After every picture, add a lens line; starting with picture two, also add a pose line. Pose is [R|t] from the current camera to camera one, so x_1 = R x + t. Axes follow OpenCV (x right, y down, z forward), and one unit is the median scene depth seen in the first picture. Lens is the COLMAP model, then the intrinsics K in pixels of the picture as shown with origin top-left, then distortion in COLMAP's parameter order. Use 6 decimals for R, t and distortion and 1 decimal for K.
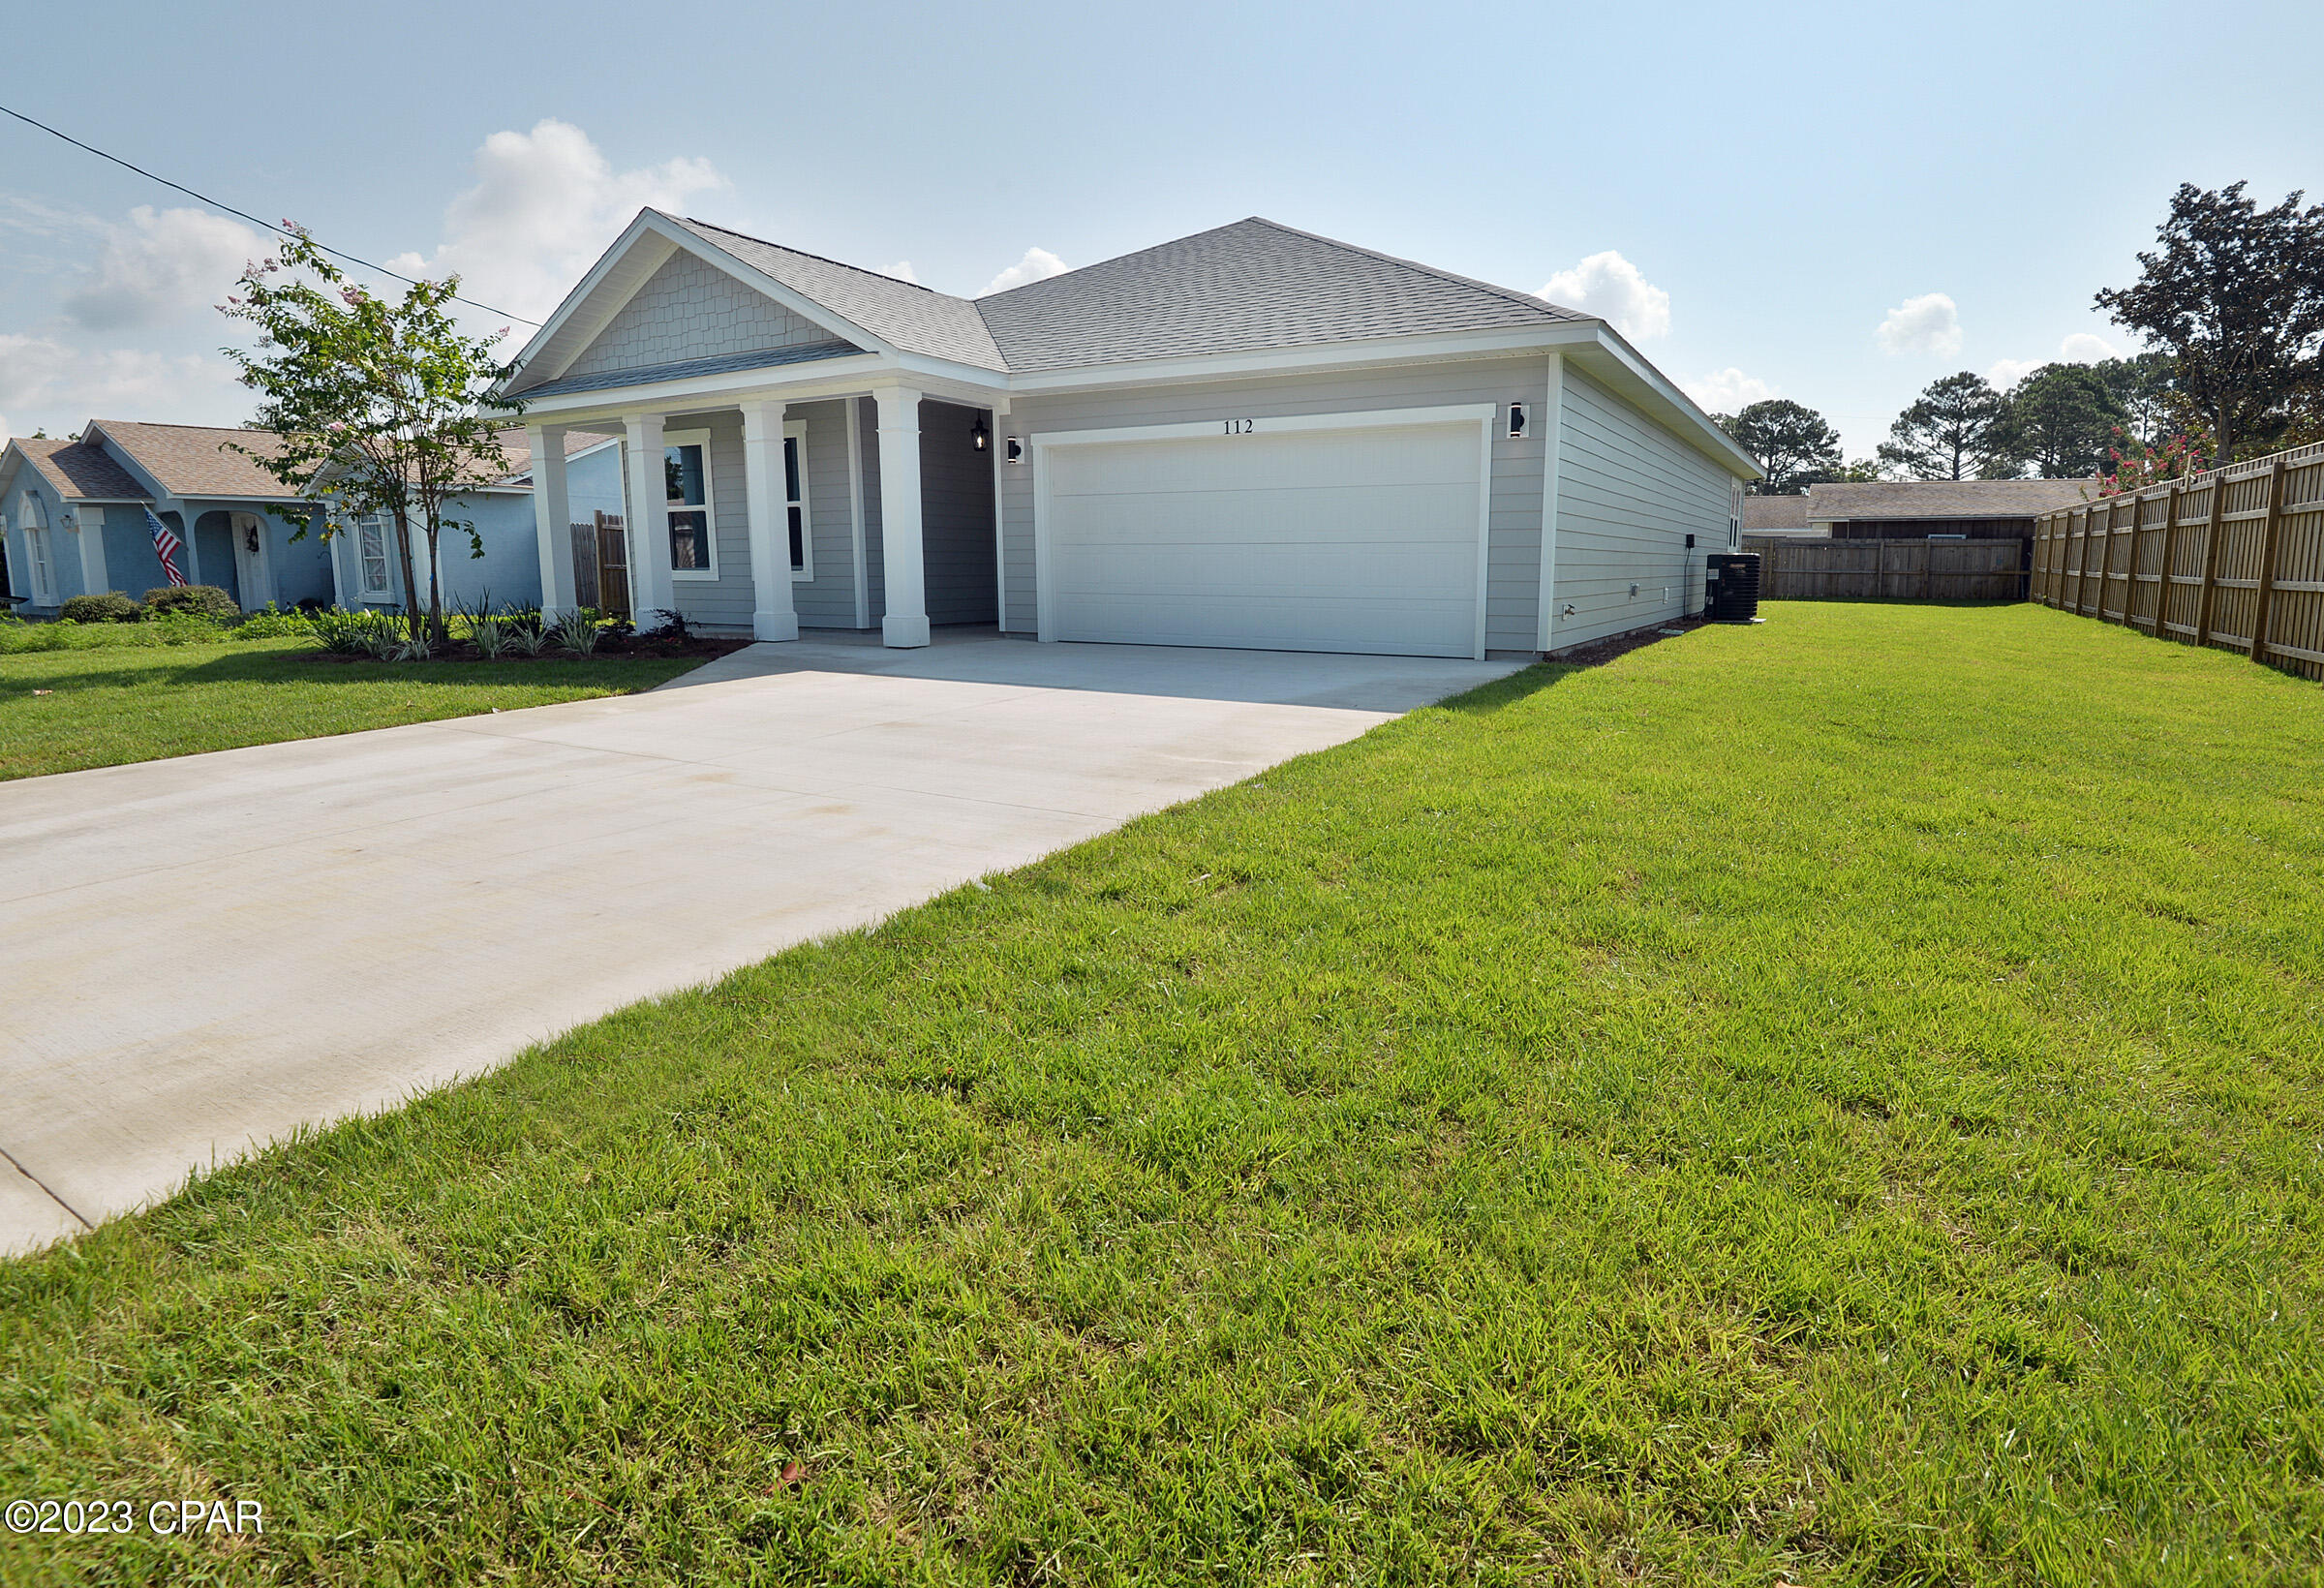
lens RADIAL K [[1130.8, 0, 1233.7], [0, 1130.8, 730.4], [0, 0, 1]] dist [-0.036104, -0.004225]
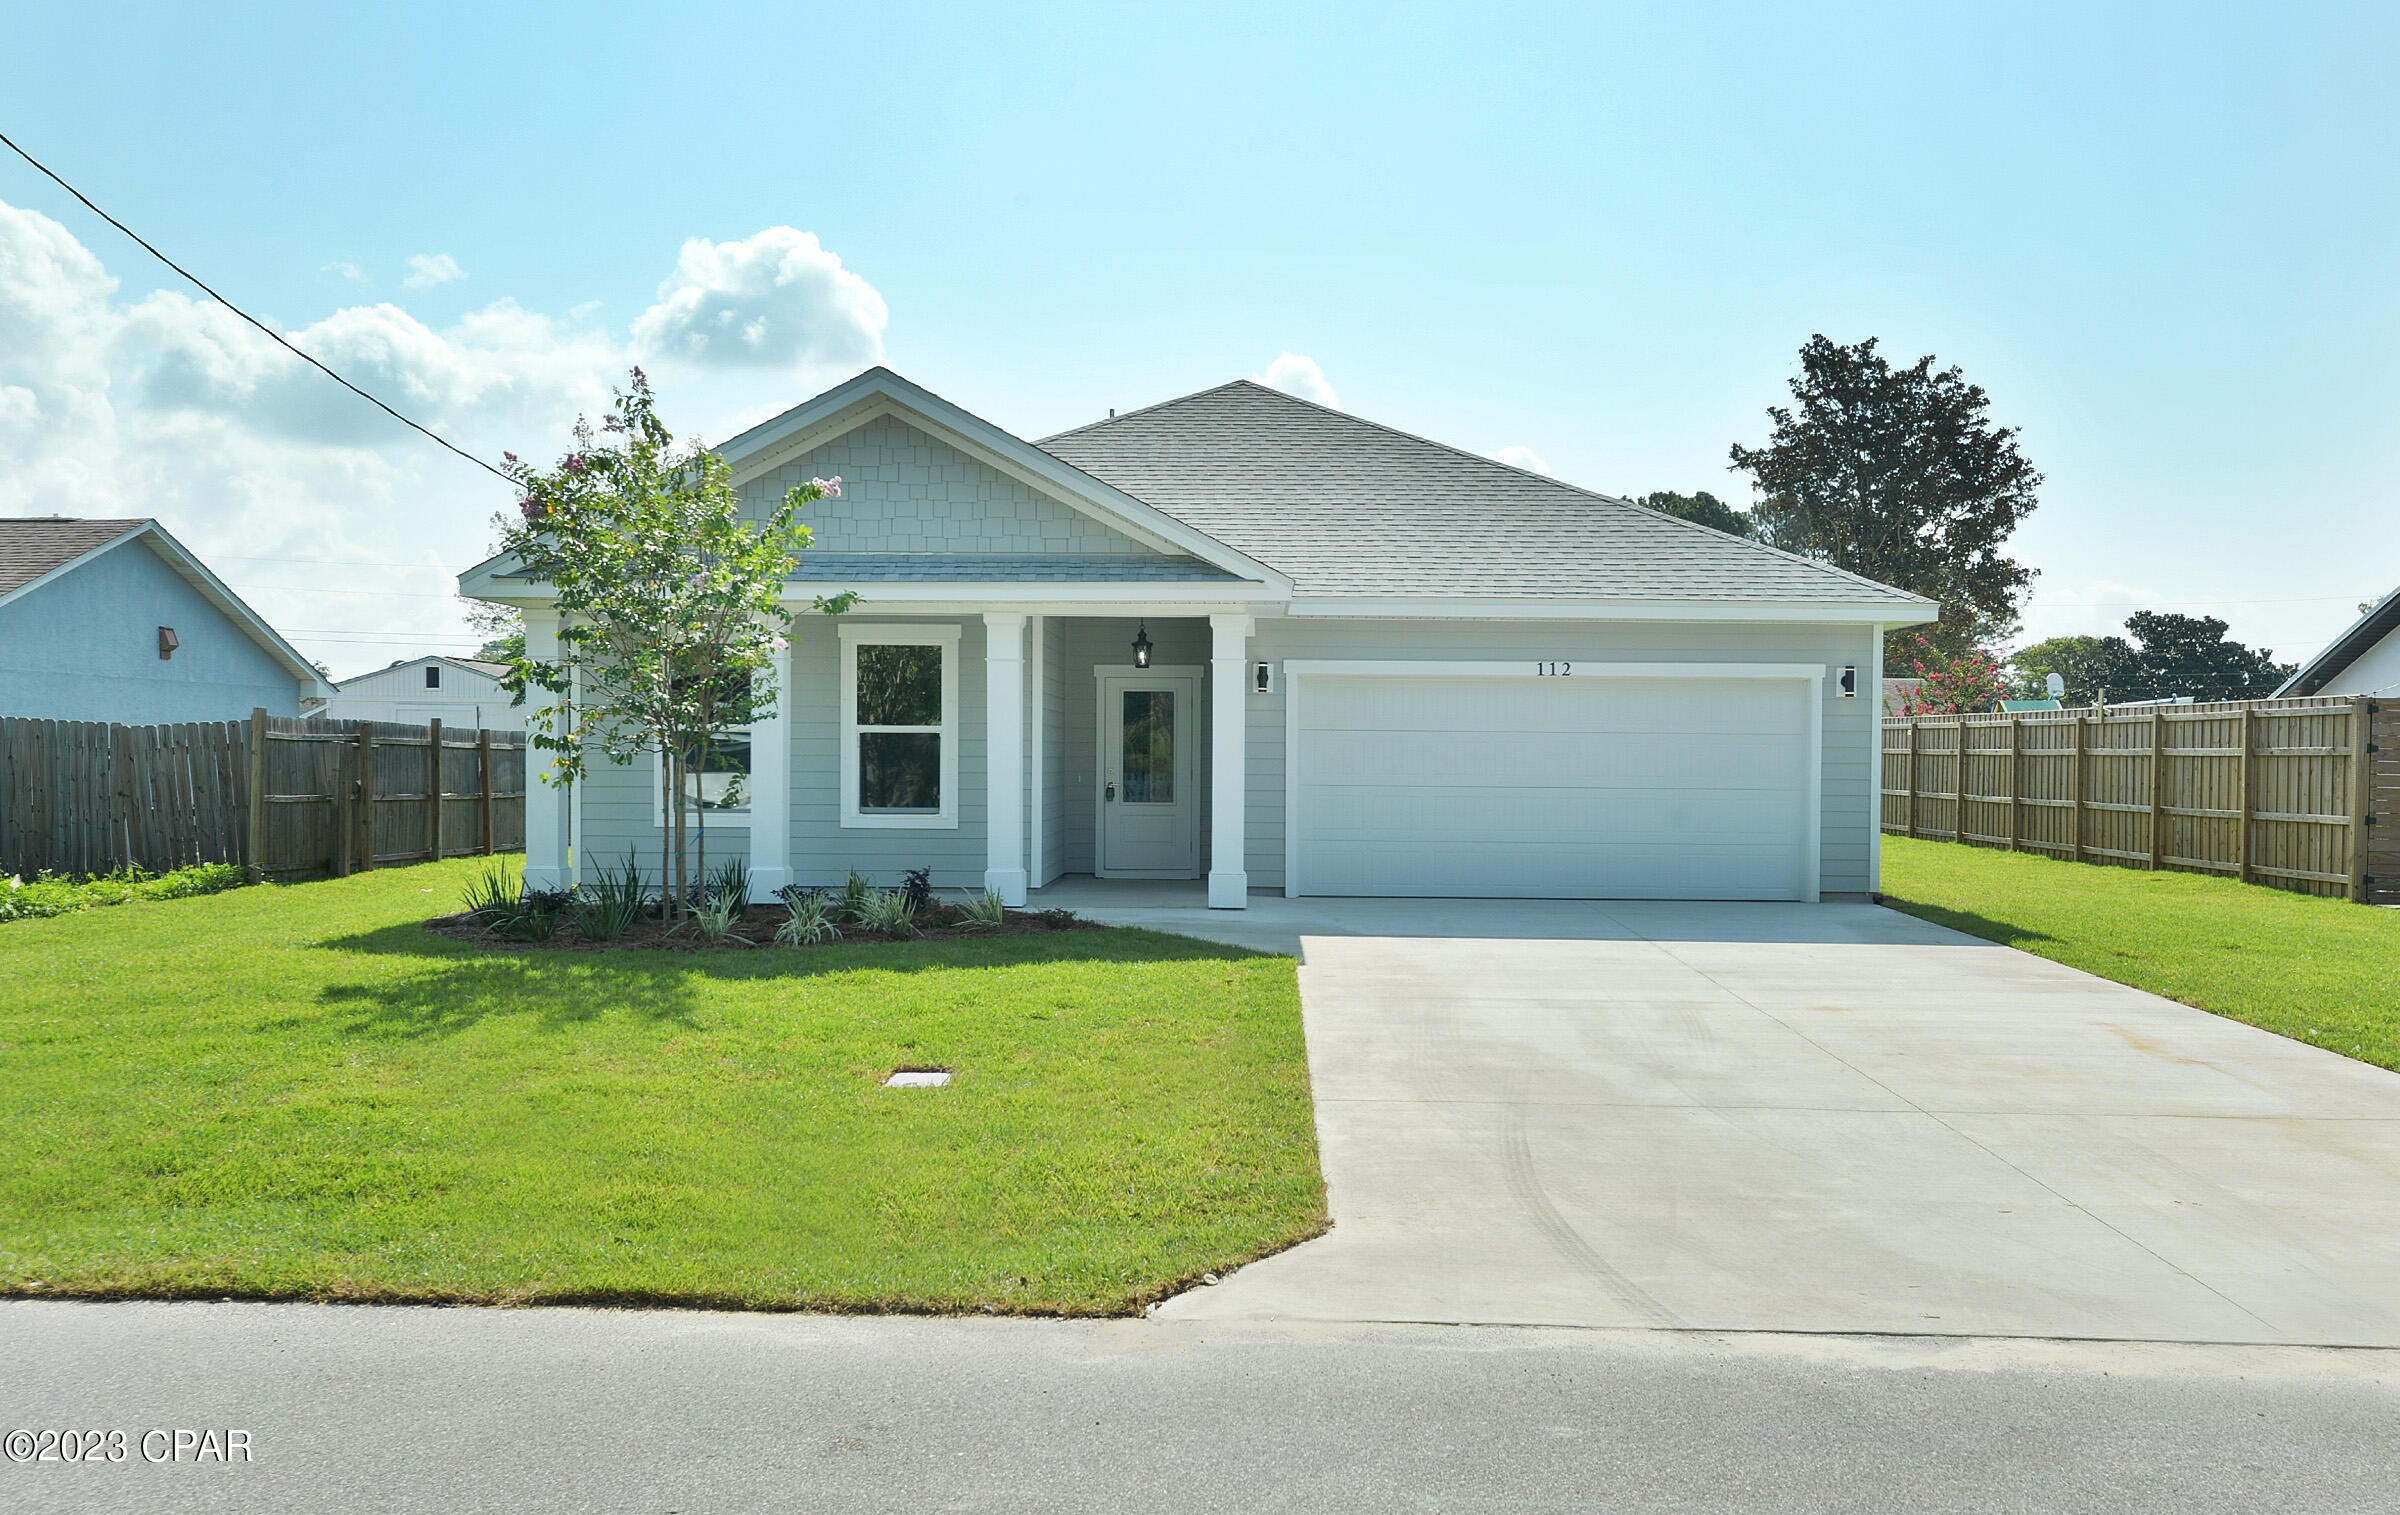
lens RADIAL K [[1857.1, 0, 1211.4], [0, 1857.1, 771.2], [0, 0, 1]] dist [0.018413, 0.000772]
pose [[0.895162, 0.002114, 0.445735, -0.857920], [0.059499, 0.990473, -0.124188, -0.002173], [-0.441751, 0.137690, 0.886508, -0.240027]]
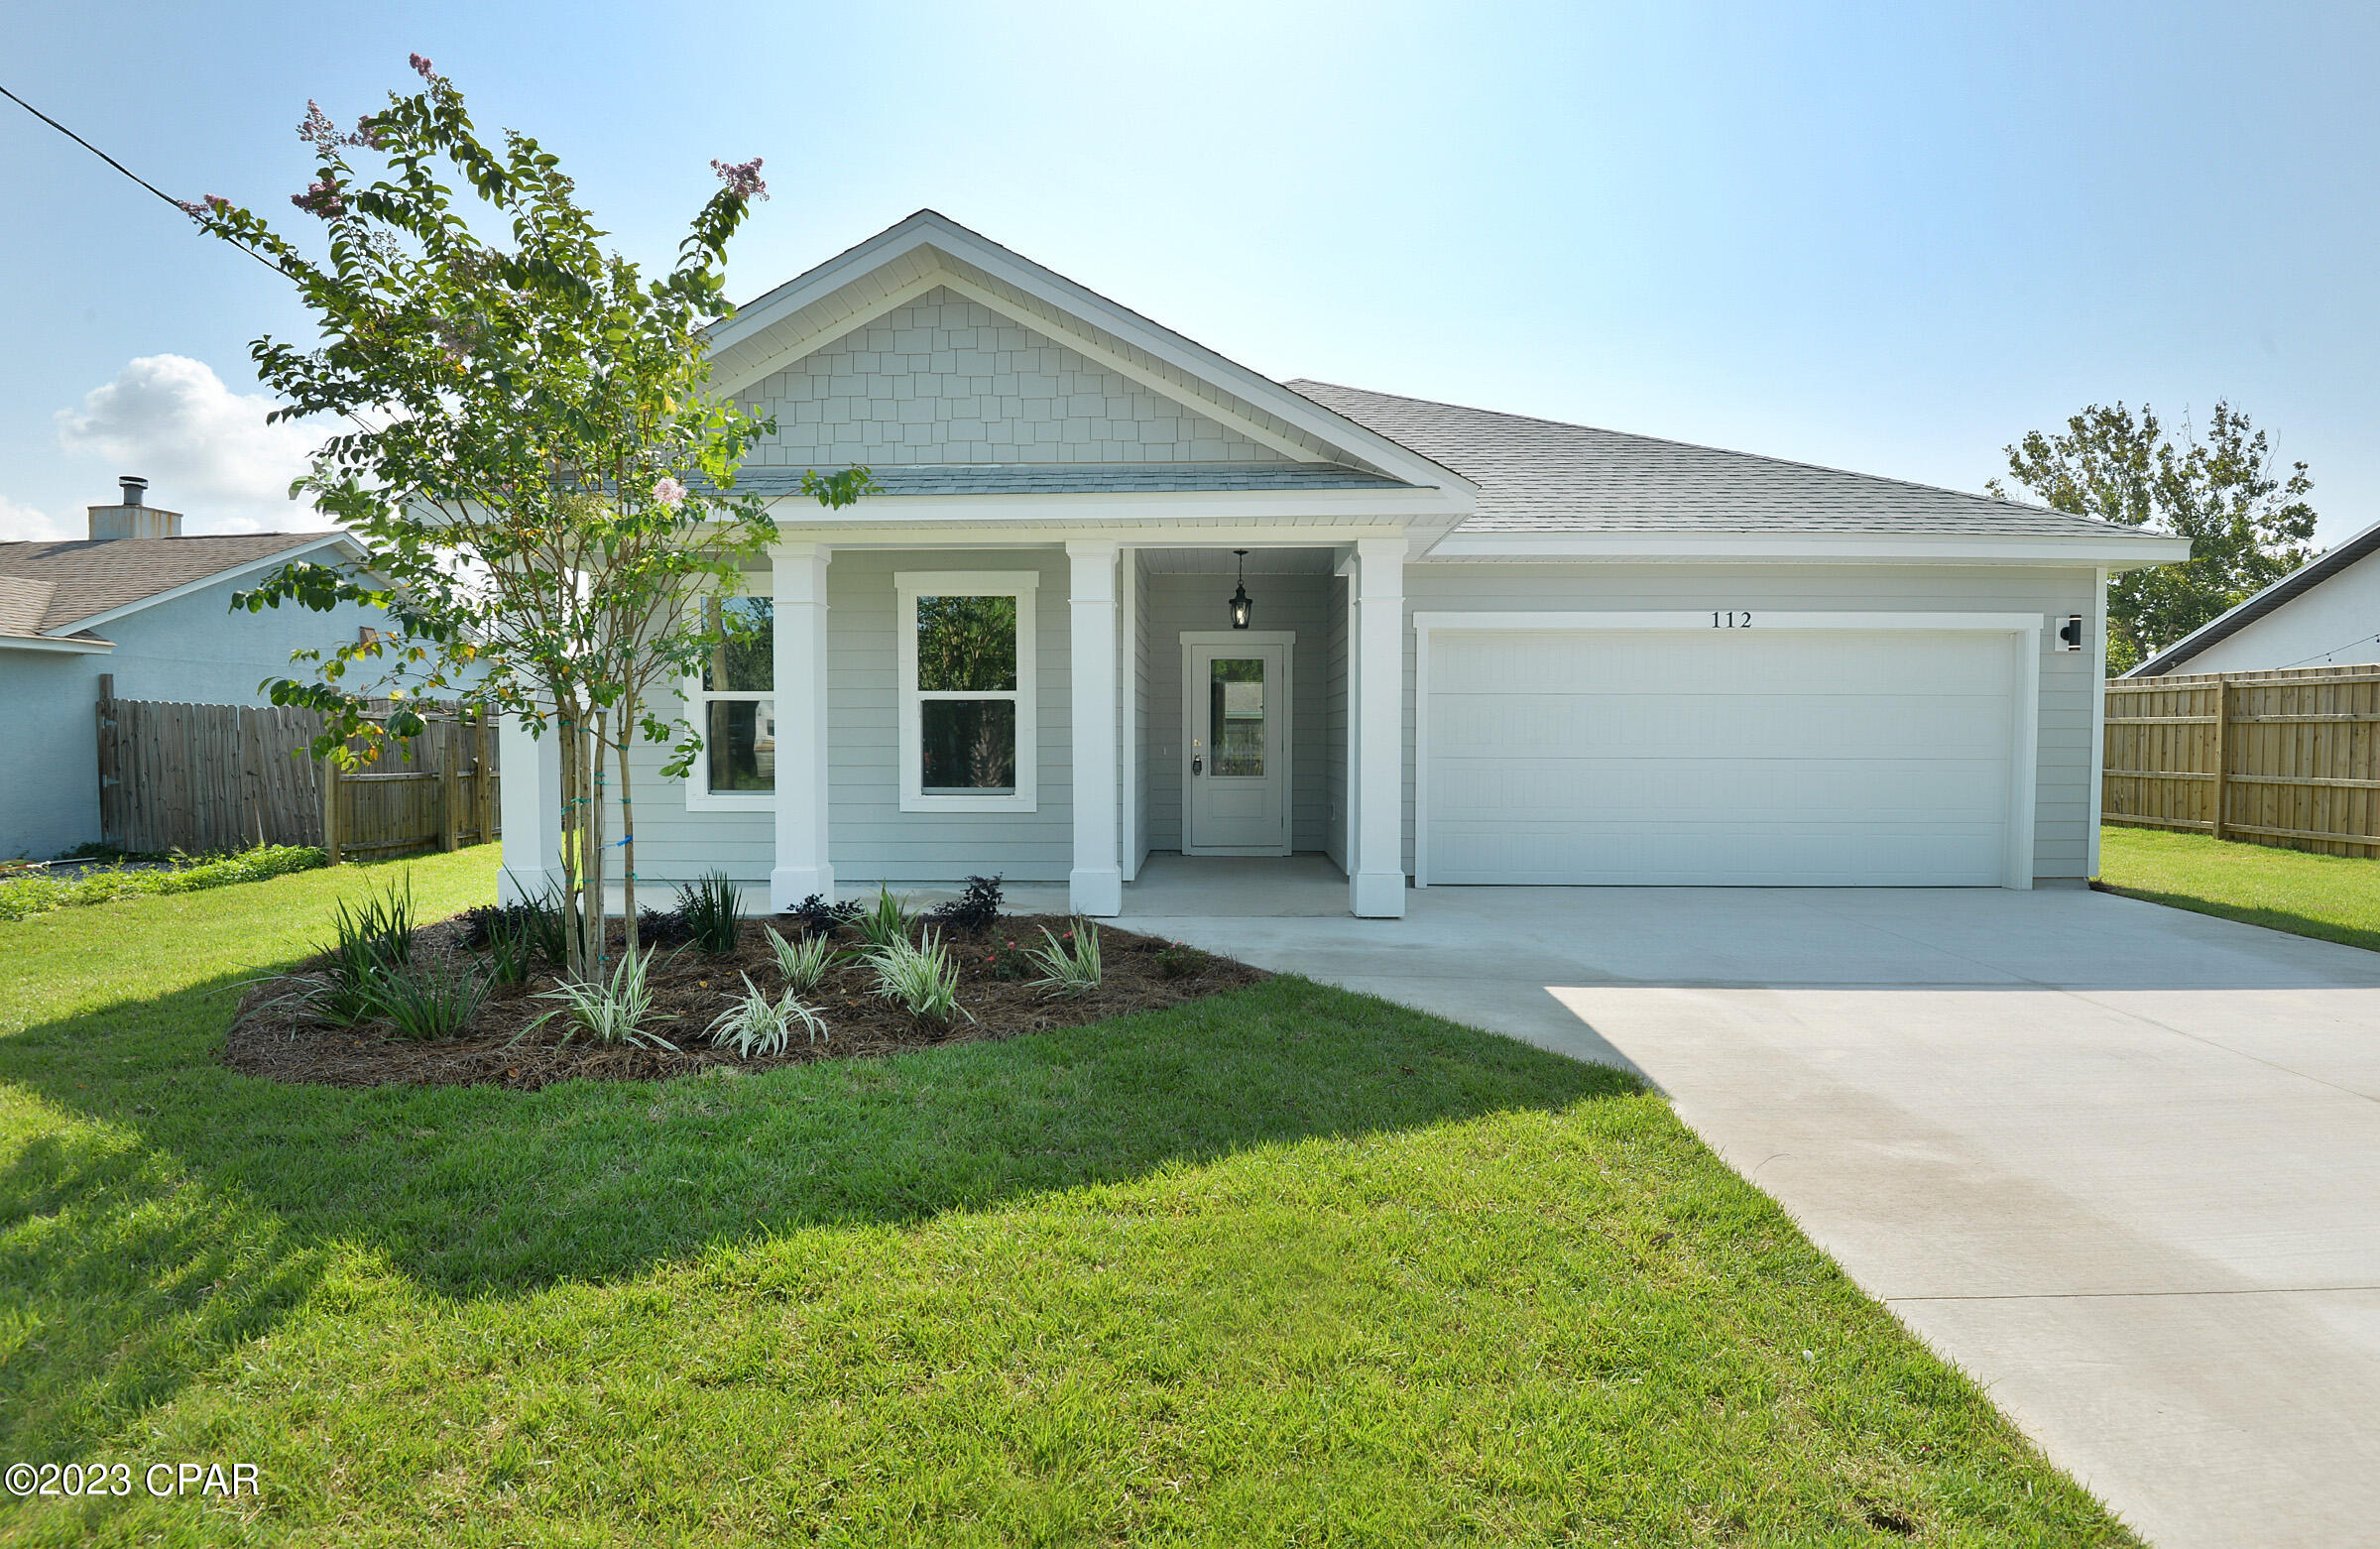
lens RADIAL K [[1086.7, 0, 1175.3], [0, 1086.7, 786.9], [0, 0, 1]] dist [-0.027692, -0.000583]
pose [[0.901733, -0.021275, 0.431770, -0.627387], [0.064731, 0.994173, -0.086200, -0.093931], [-0.427420, 0.105678, 0.897855, 0.421308]]
